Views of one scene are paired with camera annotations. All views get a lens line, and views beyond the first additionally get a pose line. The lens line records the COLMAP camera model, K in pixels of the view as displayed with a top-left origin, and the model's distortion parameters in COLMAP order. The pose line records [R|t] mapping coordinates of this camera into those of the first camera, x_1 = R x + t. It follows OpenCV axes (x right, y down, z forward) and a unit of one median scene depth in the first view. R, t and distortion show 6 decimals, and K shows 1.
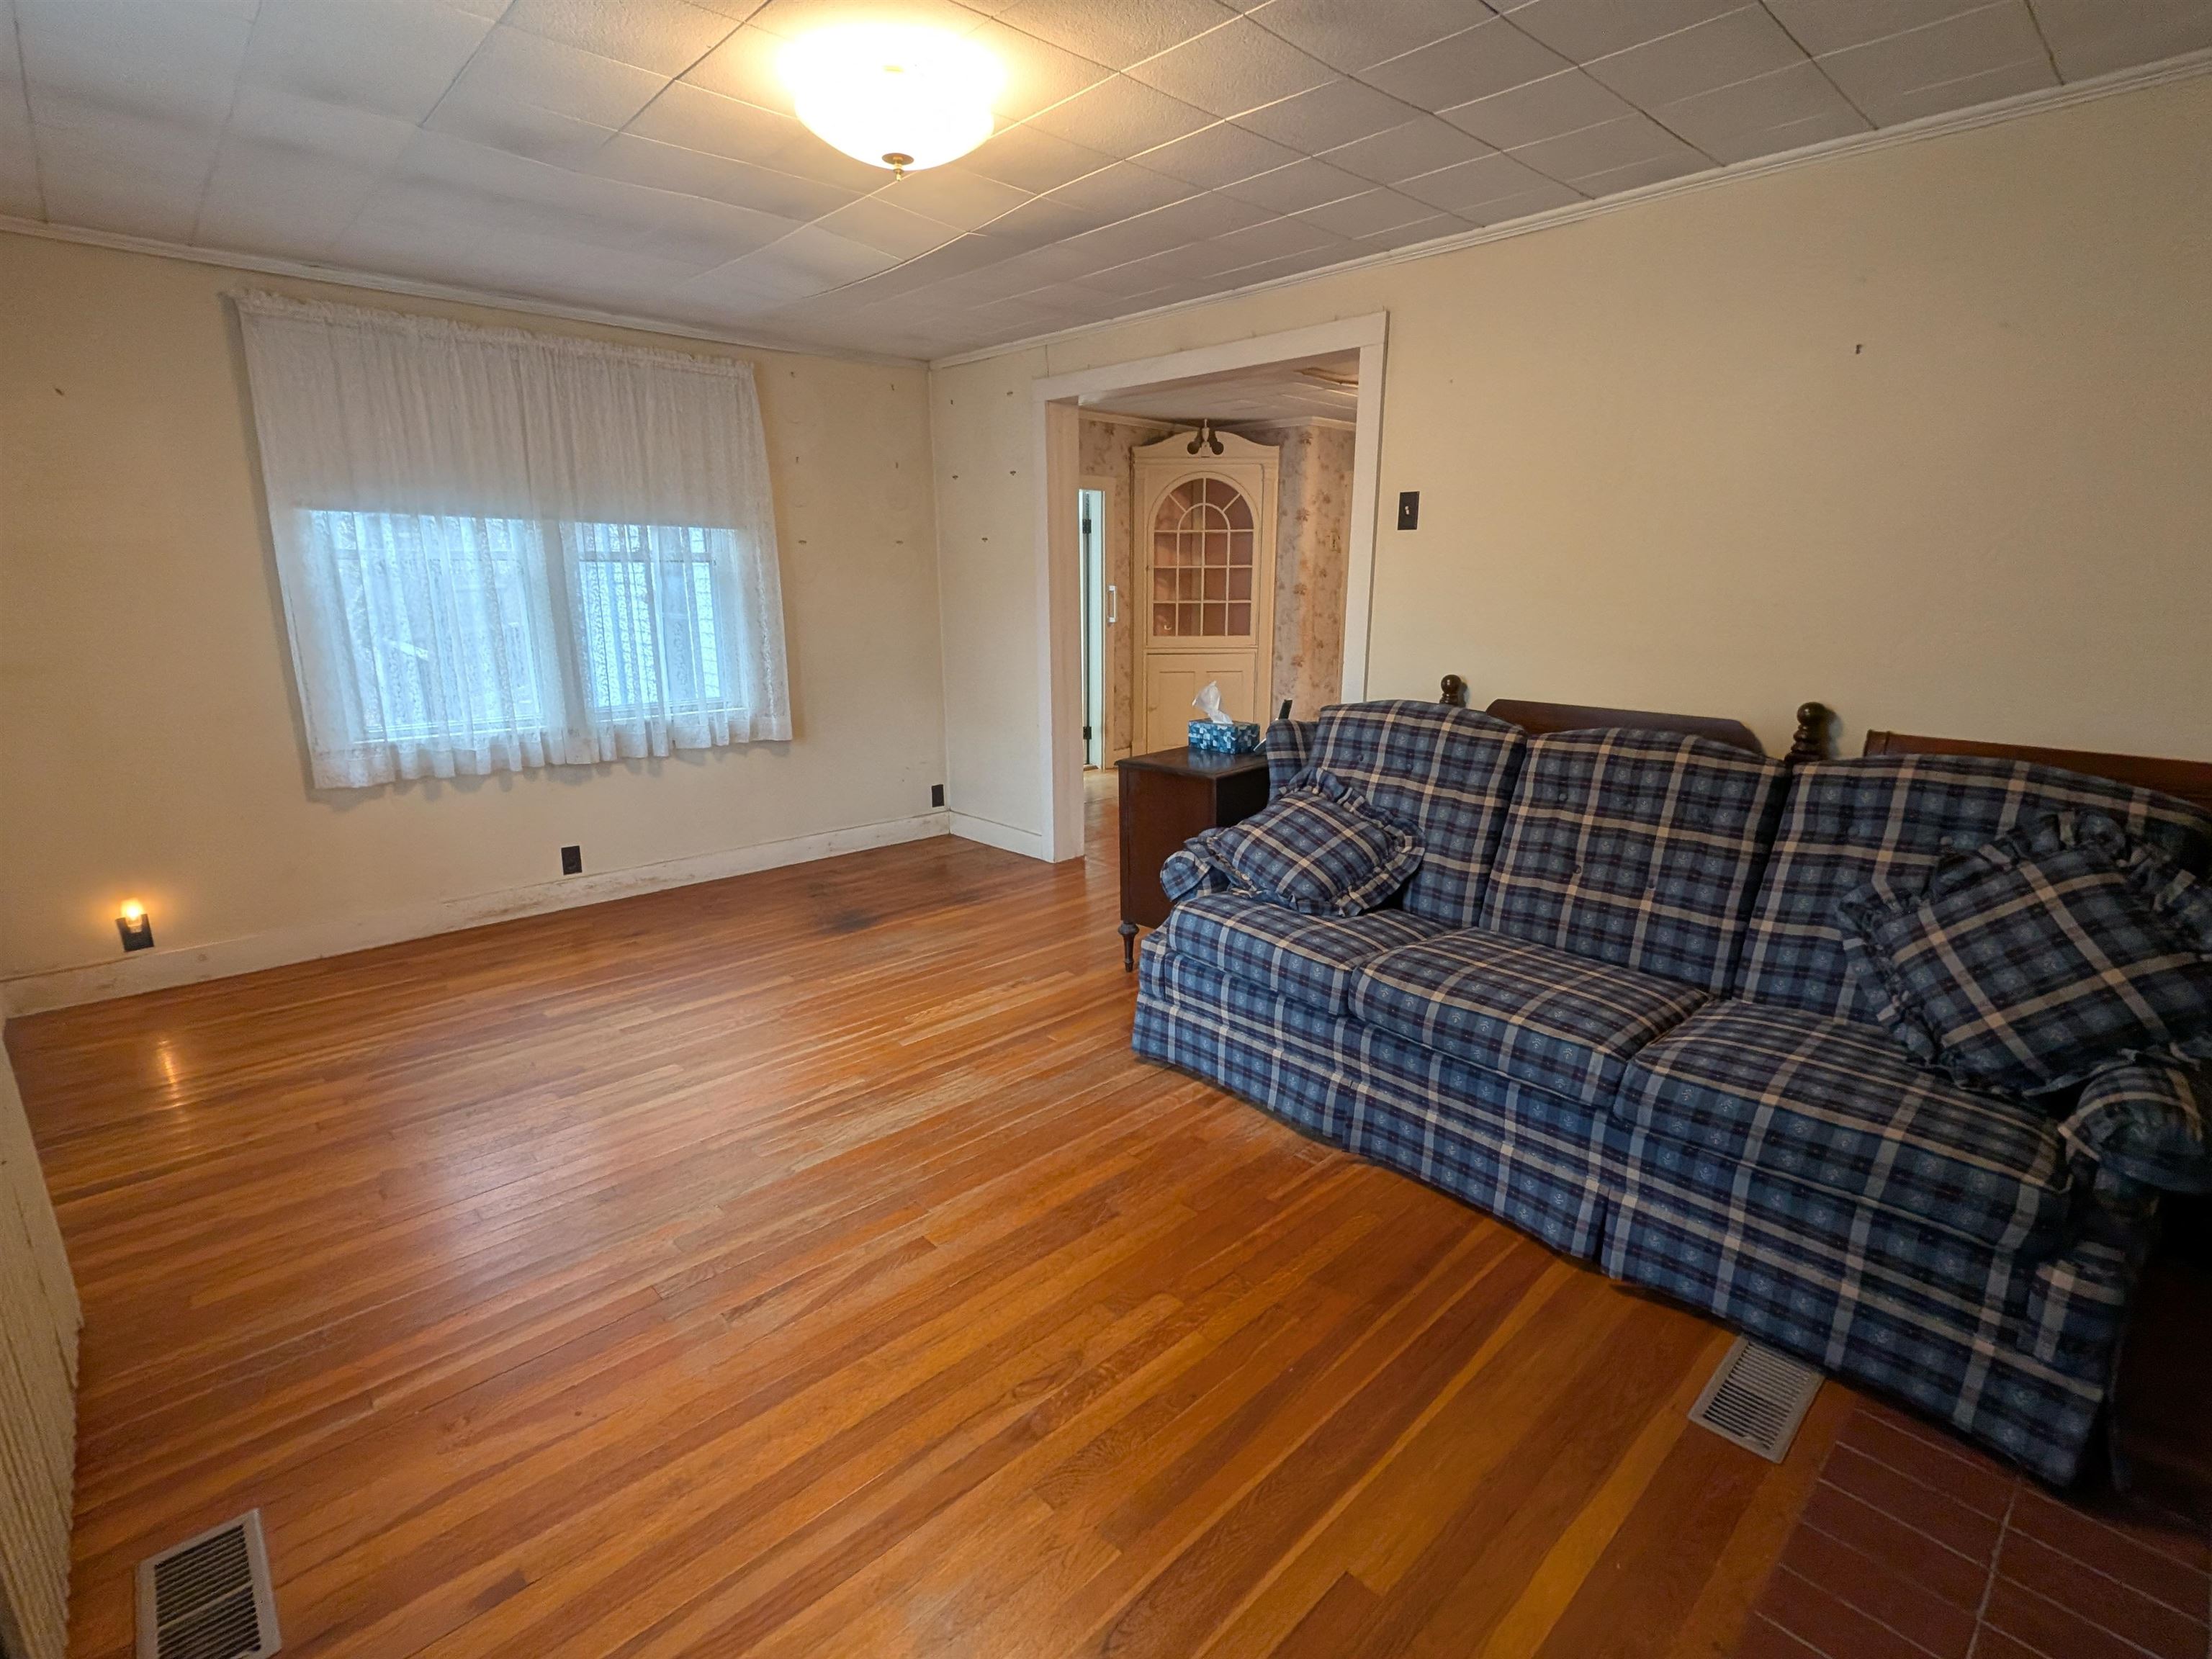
lens RADIAL K [[1054.9, 0, 1104.9], [0, 1054.9, 831.1], [0, 0, 1]] dist [-0.000825, 0.000710]
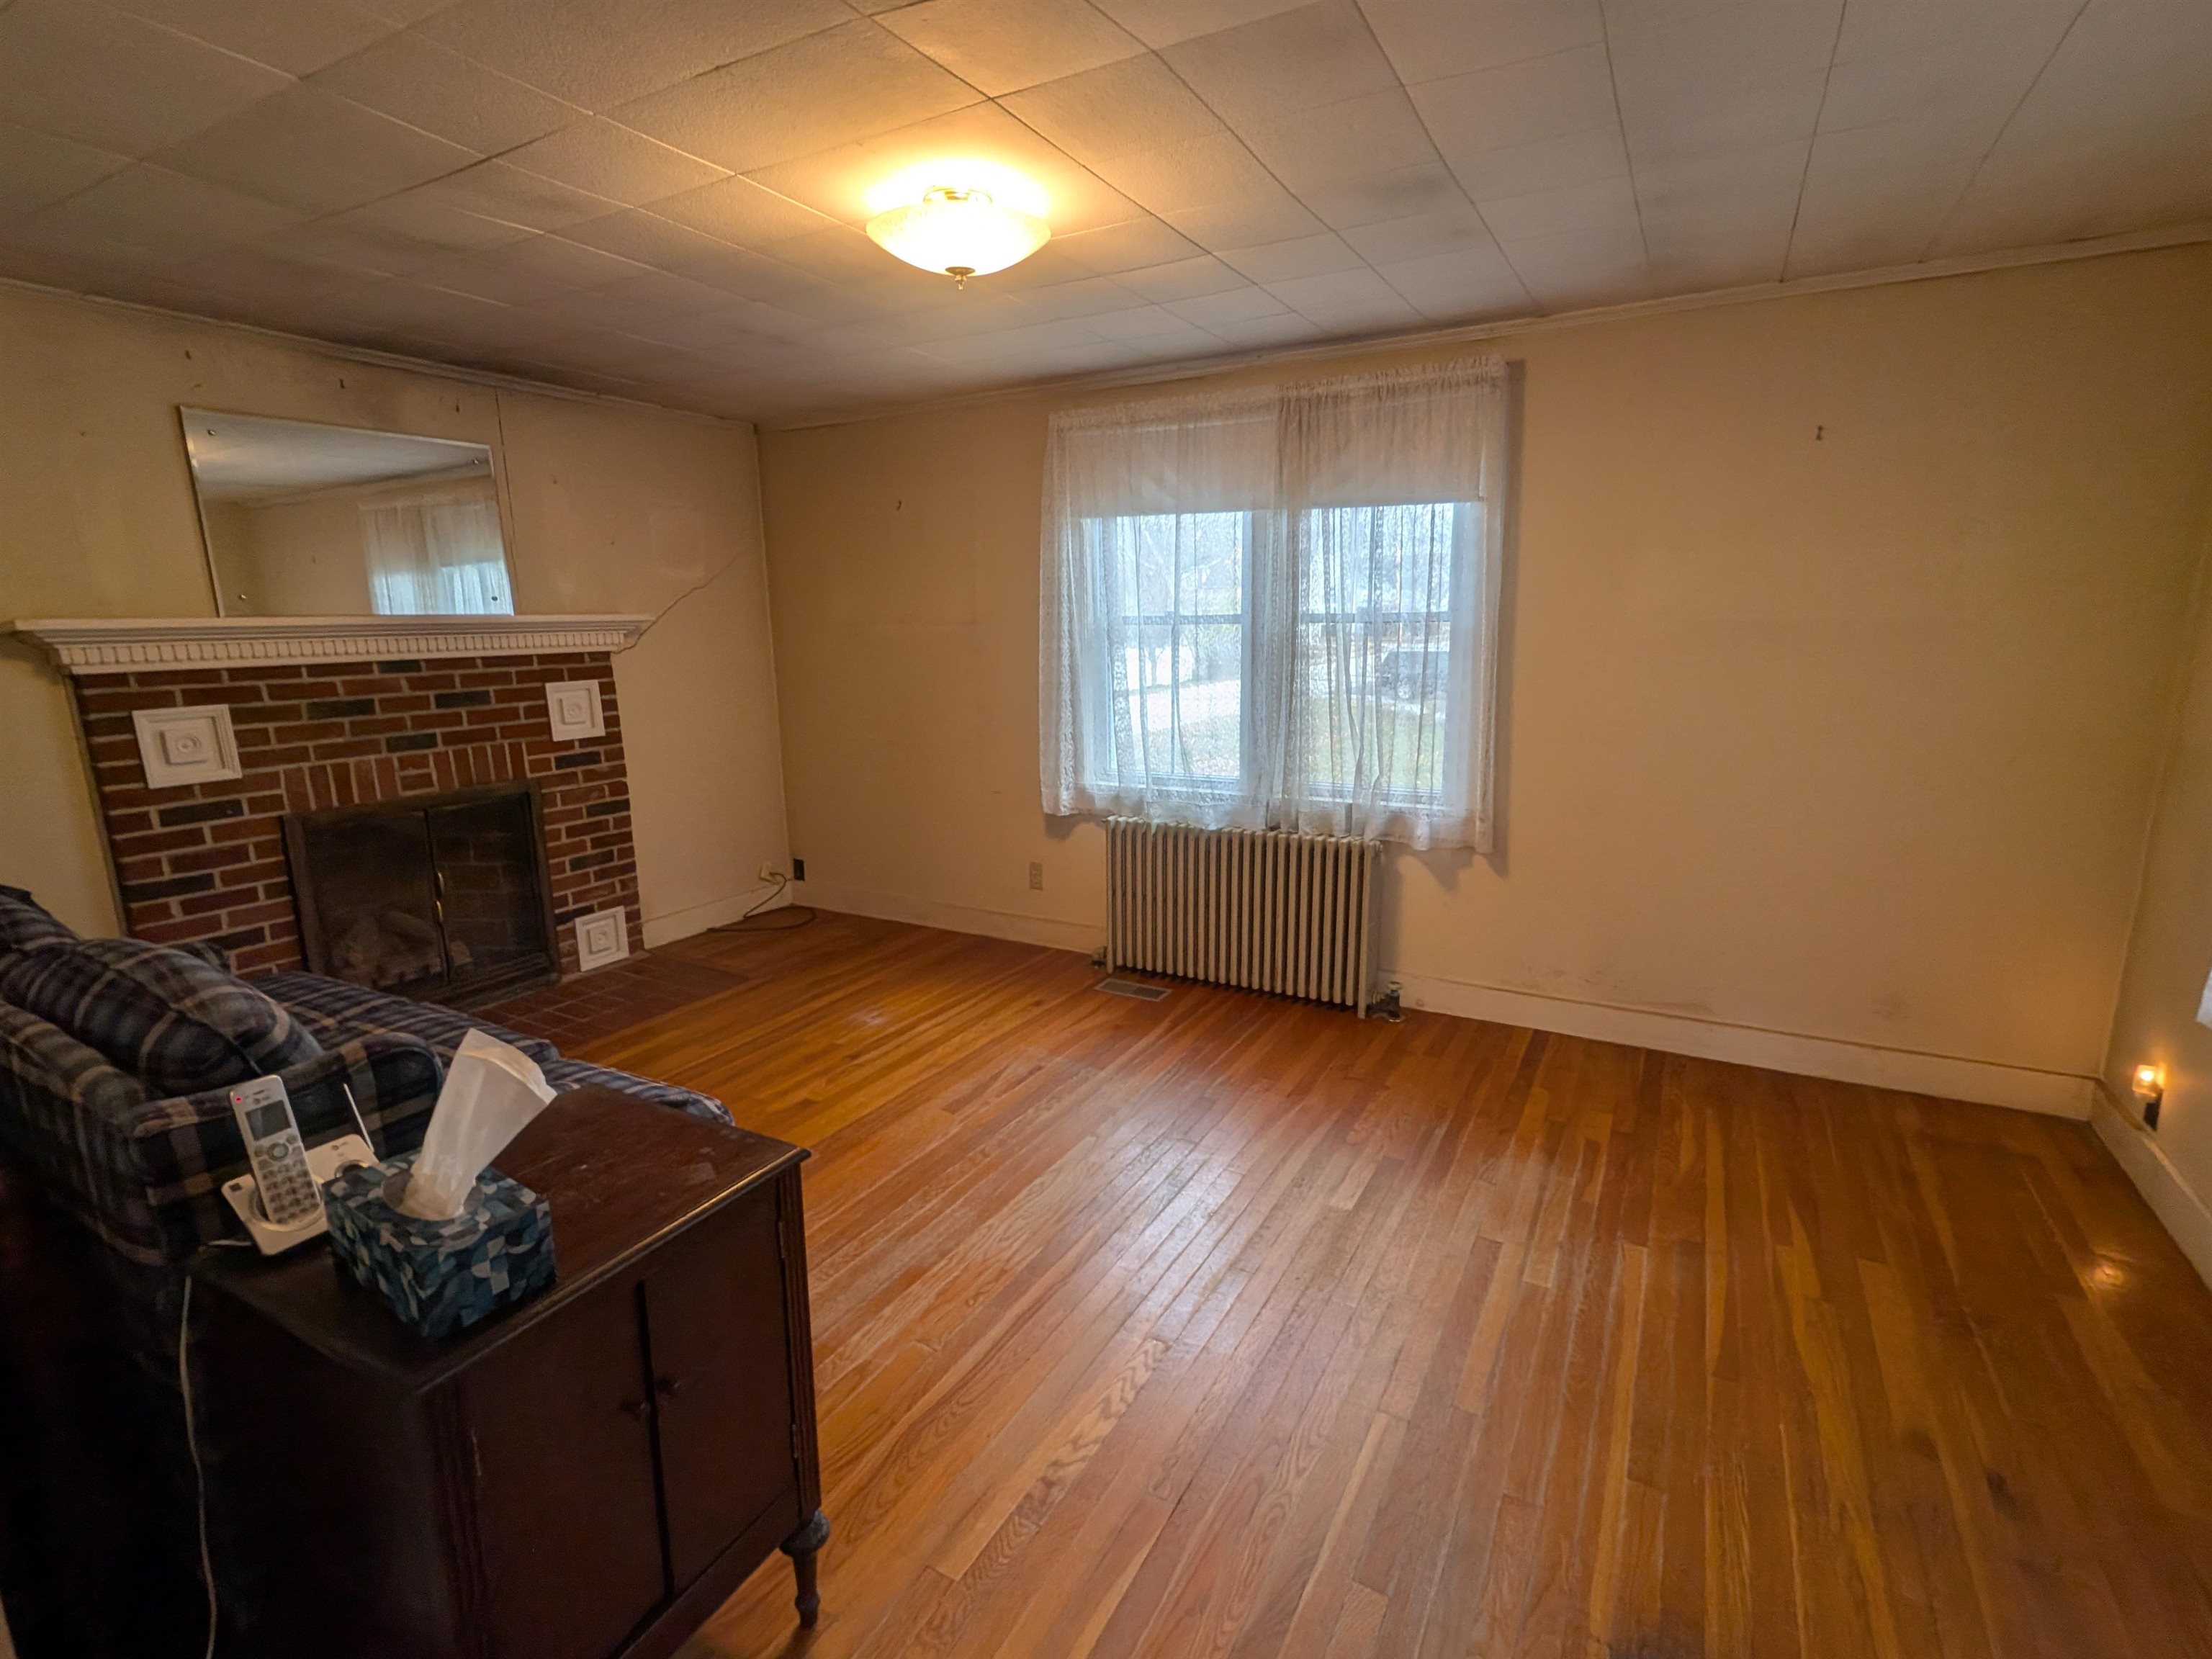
lens RADIAL K [[1054.9, 0, 1105.8], [0, 1054.9, 832.2], [0, 0, 1]] dist [-0.000825, 0.000710]
pose [[-0.953777, 0.070386, -0.292155, 0.019697], [-0.062767, 0.904083, 0.422723, -0.595844], [0.293886, 0.421522, -0.857875, 2.251489]]
